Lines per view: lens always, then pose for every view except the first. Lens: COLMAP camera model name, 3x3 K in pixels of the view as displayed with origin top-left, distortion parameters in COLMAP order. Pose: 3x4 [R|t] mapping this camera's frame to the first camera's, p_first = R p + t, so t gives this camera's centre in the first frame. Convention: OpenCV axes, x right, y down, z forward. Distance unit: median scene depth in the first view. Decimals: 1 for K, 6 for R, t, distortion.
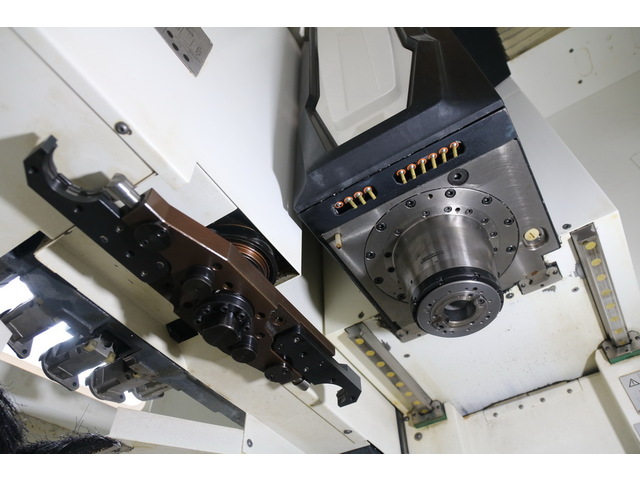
lens RADIAL K [[496.0, 0, 318.9], [0, 496.0, 243.5], [0, 0, 1]] dist [-0.126670, 0.084496]
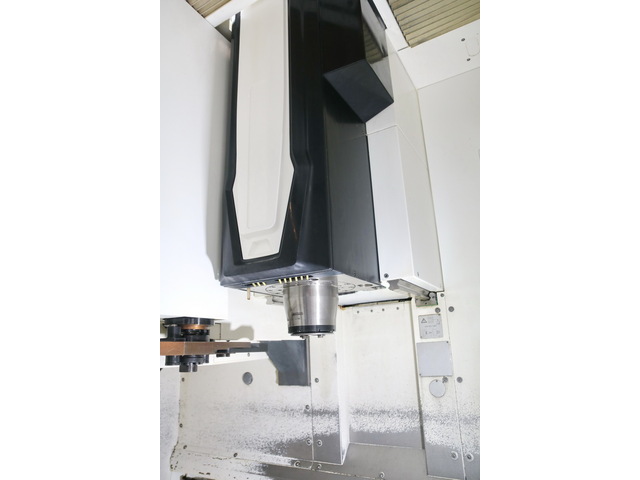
lens RADIAL K [[376.1, 0, 316.7], [0, 376.1, 241.6], [0, 0, 1]] dist [-0.124978, 0.093638]
pose [[0.999314, -0.018750, 0.031947, 0.238151], [-0.002161, 0.831455, 0.555588, -0.892971], [-0.036980, -0.555275, 0.830844, -0.014512]]
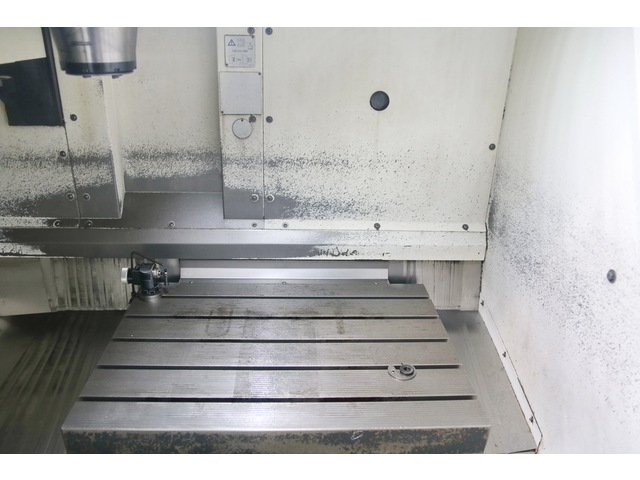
lens RADIAL K [[496.0, 0, 318.9], [0, 496.0, 243.5], [0, 0, 1]] dist [-0.126670, 0.084496]
pose [[0.816248, -0.201722, 0.541339, -0.020127], [-0.467849, 0.318897, 0.824271, -0.945584], [-0.338905, -0.926074, 0.165923, 0.158437]]
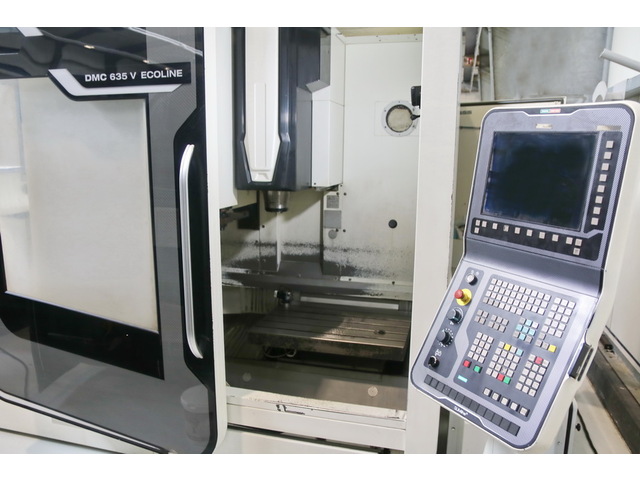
lens RADIAL K [[496.0, 0, 318.9], [0, 496.0, 243.5], [0, 0, 1]] dist [-0.126670, 0.084496]
pose [[0.955134, -0.033384, 0.294288, -0.512611], [-0.239360, 0.498192, 0.833374, -2.825833], [-0.174433, -0.866424, 0.467849, -1.027713]]
